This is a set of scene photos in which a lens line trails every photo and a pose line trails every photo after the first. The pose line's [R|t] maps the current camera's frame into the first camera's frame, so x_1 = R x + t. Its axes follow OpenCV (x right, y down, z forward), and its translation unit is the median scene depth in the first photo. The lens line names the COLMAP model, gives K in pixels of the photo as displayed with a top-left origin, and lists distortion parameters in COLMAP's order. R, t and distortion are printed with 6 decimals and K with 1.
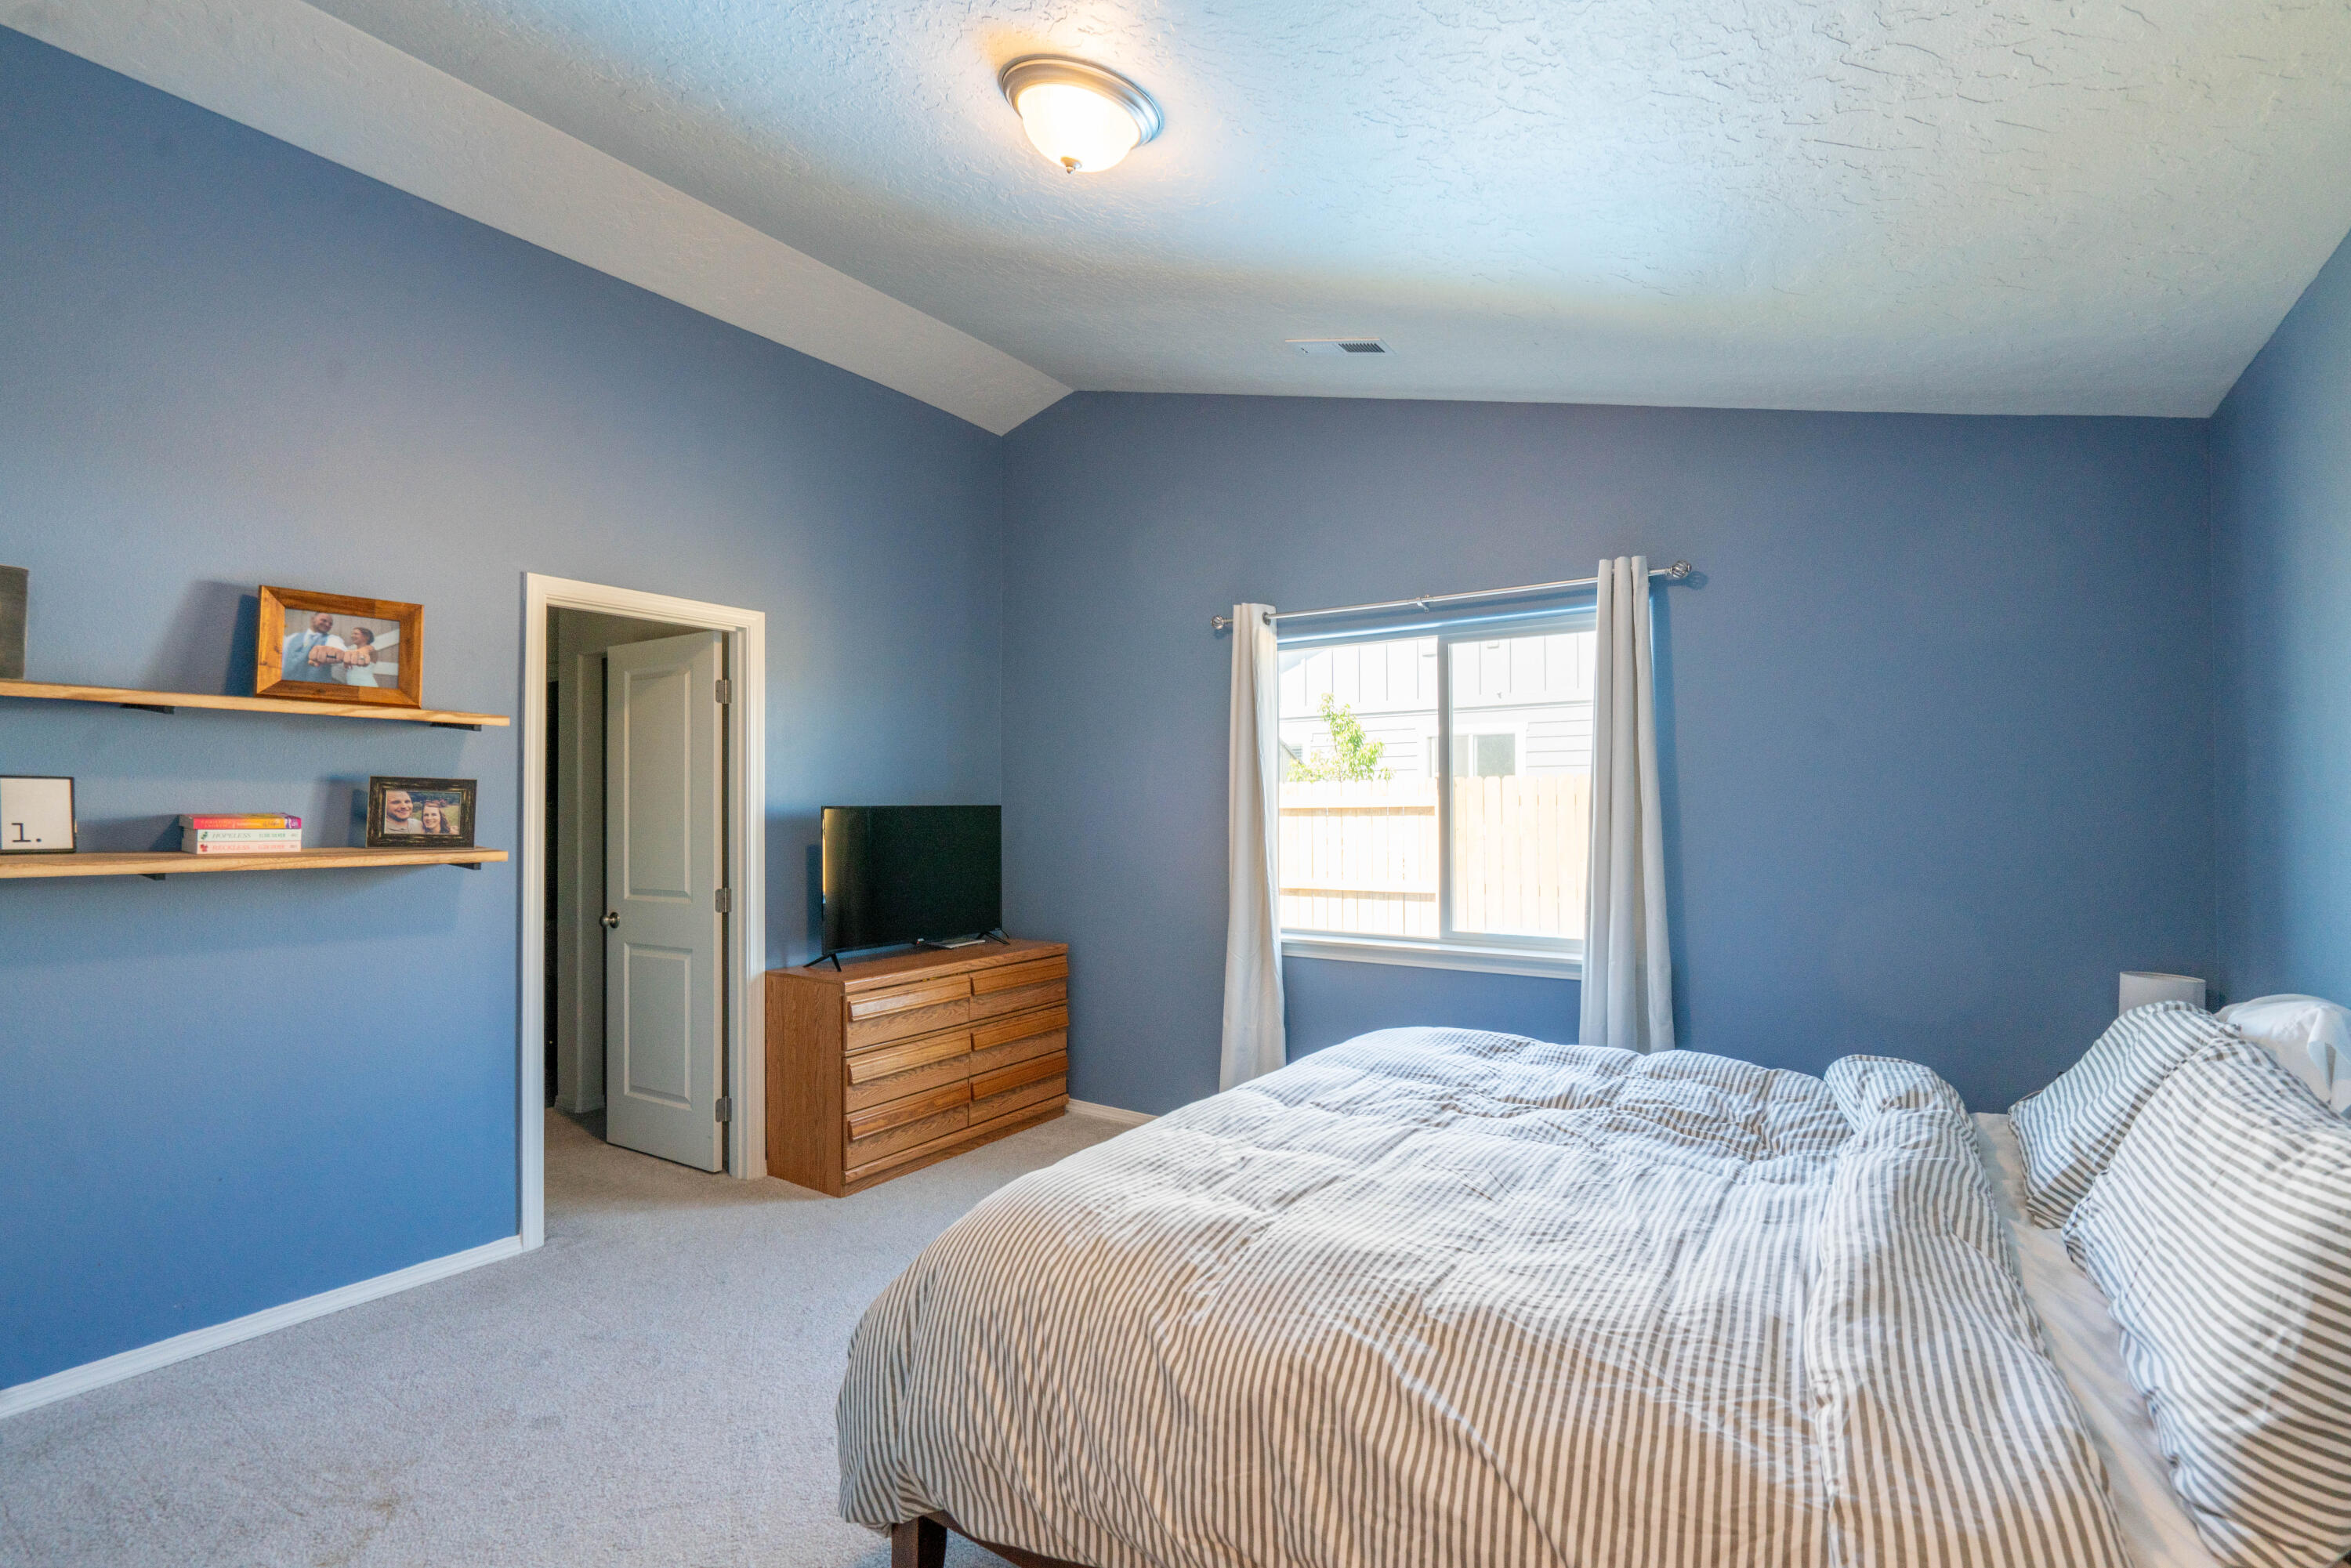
lens RADIAL K [[1068.6, 0, 1188.0], [0, 1068.6, 793.8], [0, 0, 1]] dist [-0.006547, 0.003353]
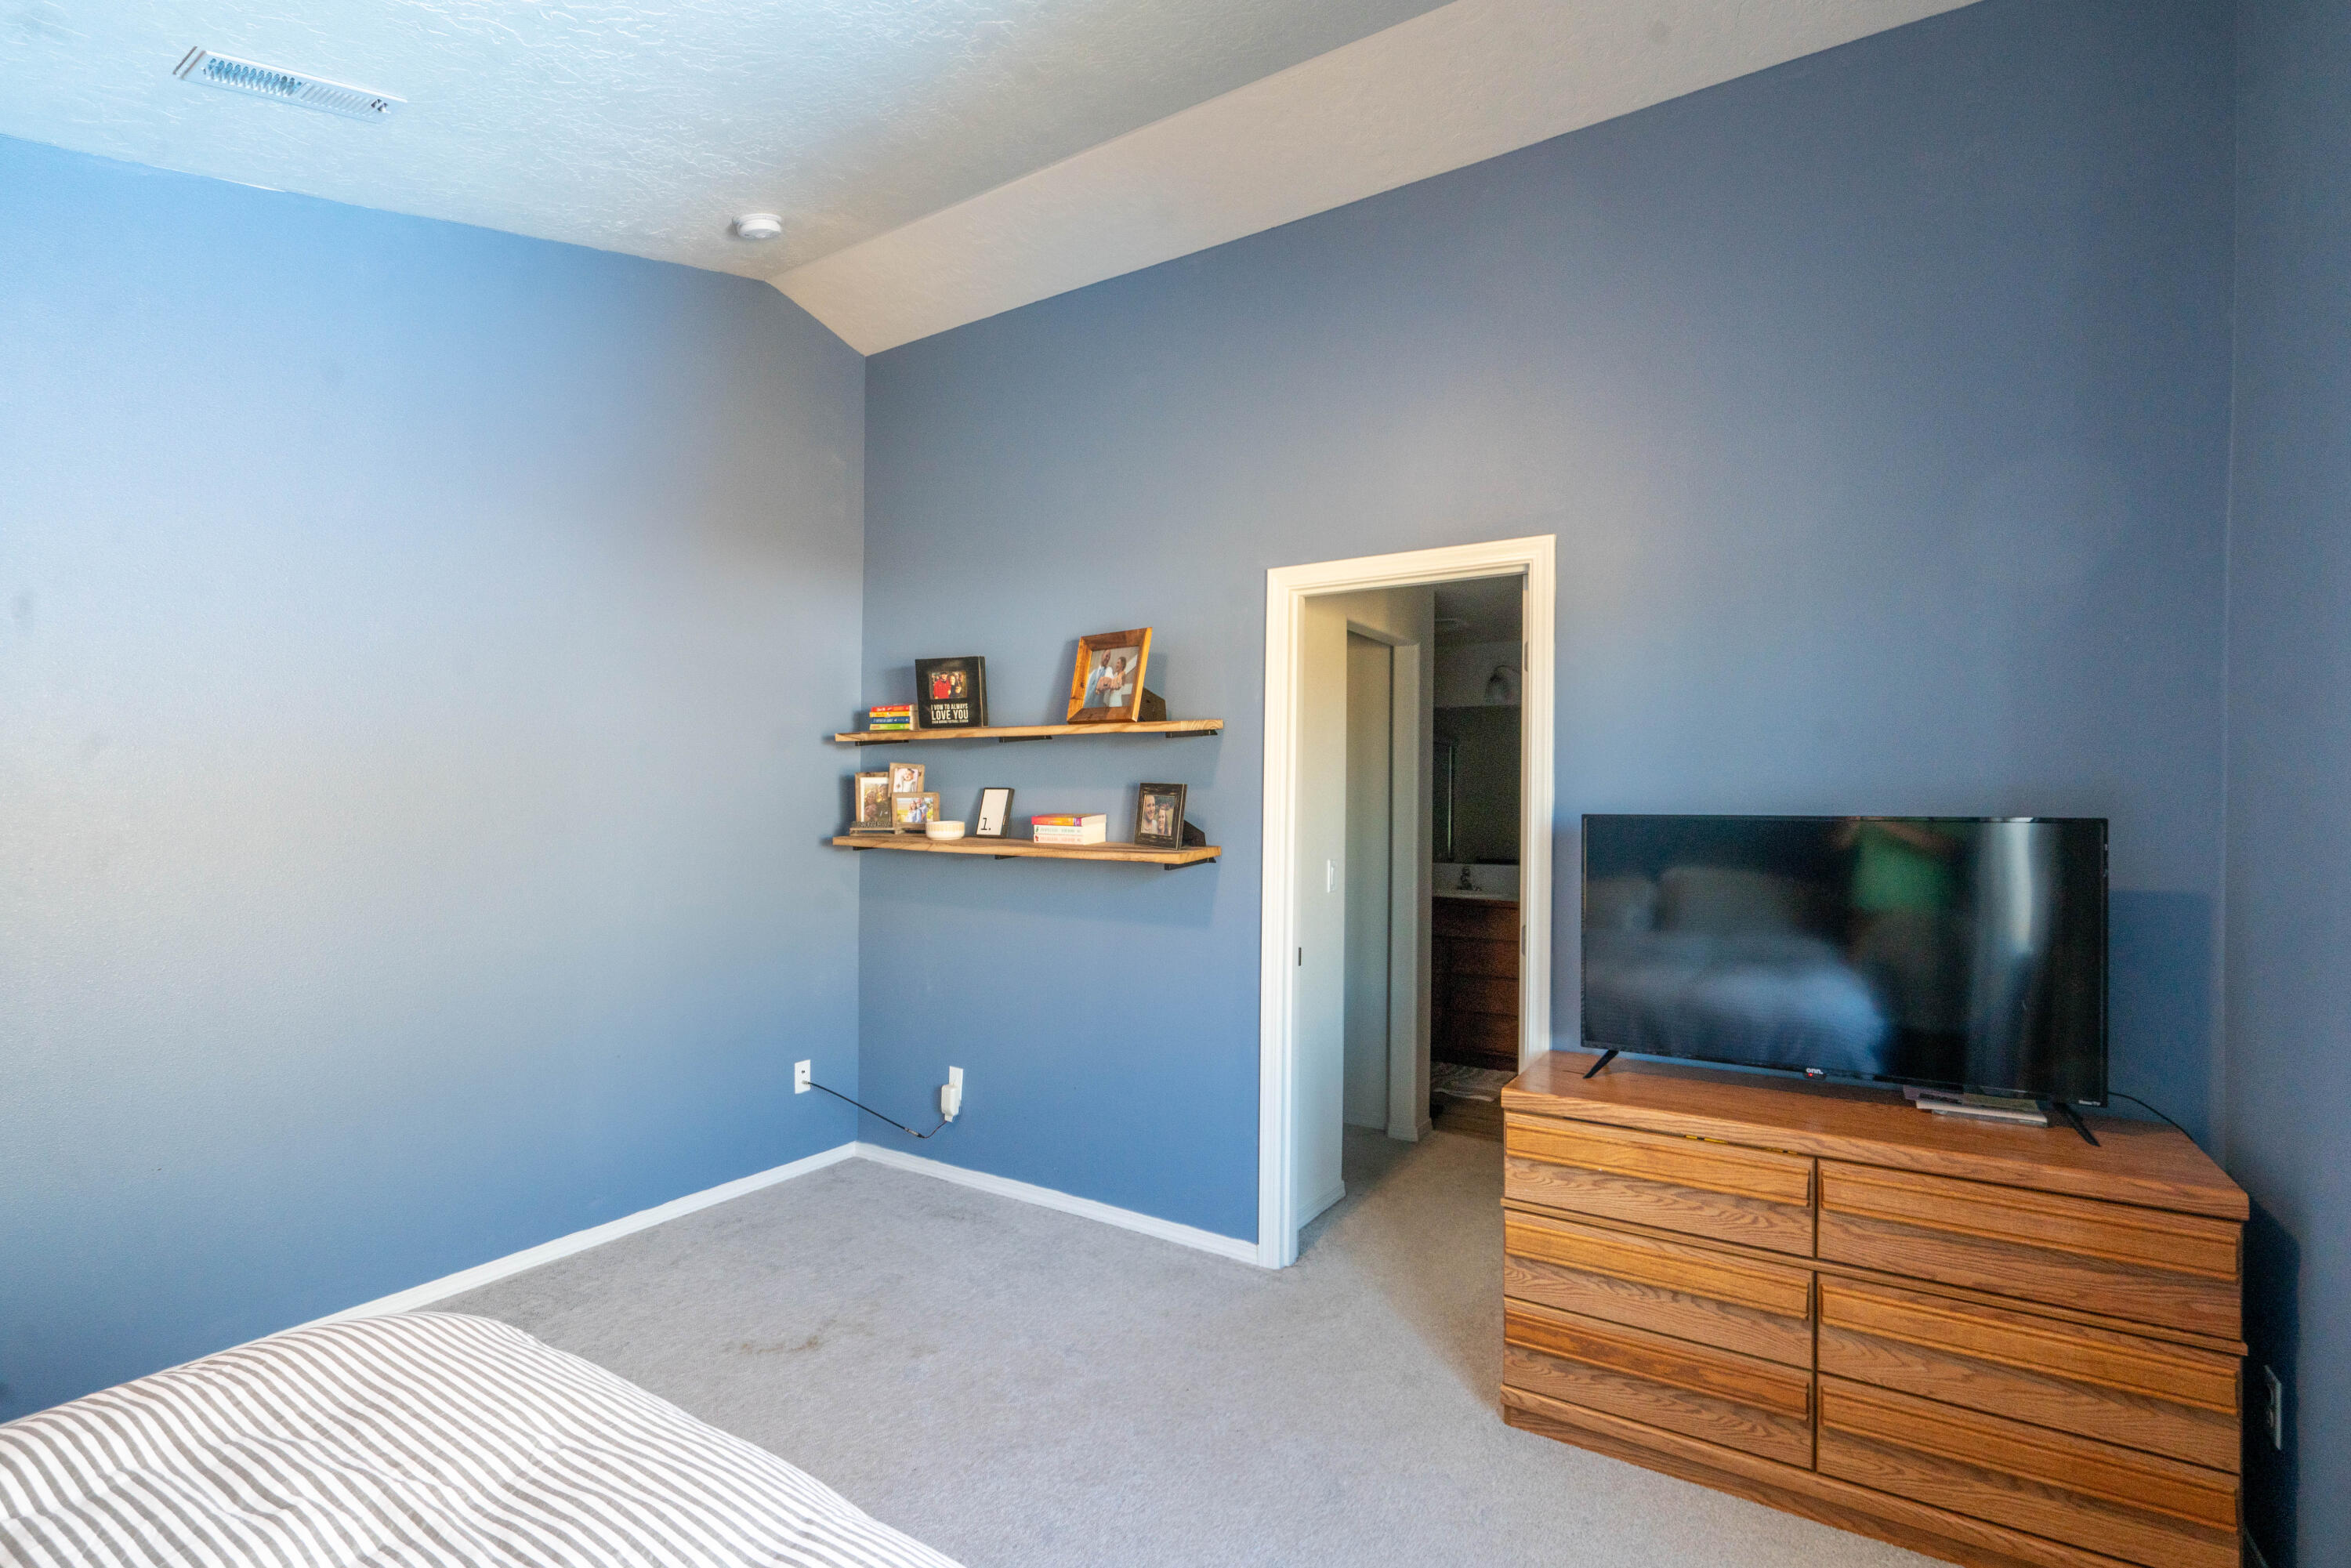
lens RADIAL K [[1068.6, 0, 1178.3], [0, 1068.6, 806.6], [0, 0, 1]] dist [-0.006547, 0.003353]
pose [[0.028022, 0.008153, -0.999574, 0.394147], [0.004546, 0.999955, 0.008283, -0.000032], [0.999597, -0.004776, 0.027983, 0.994728]]
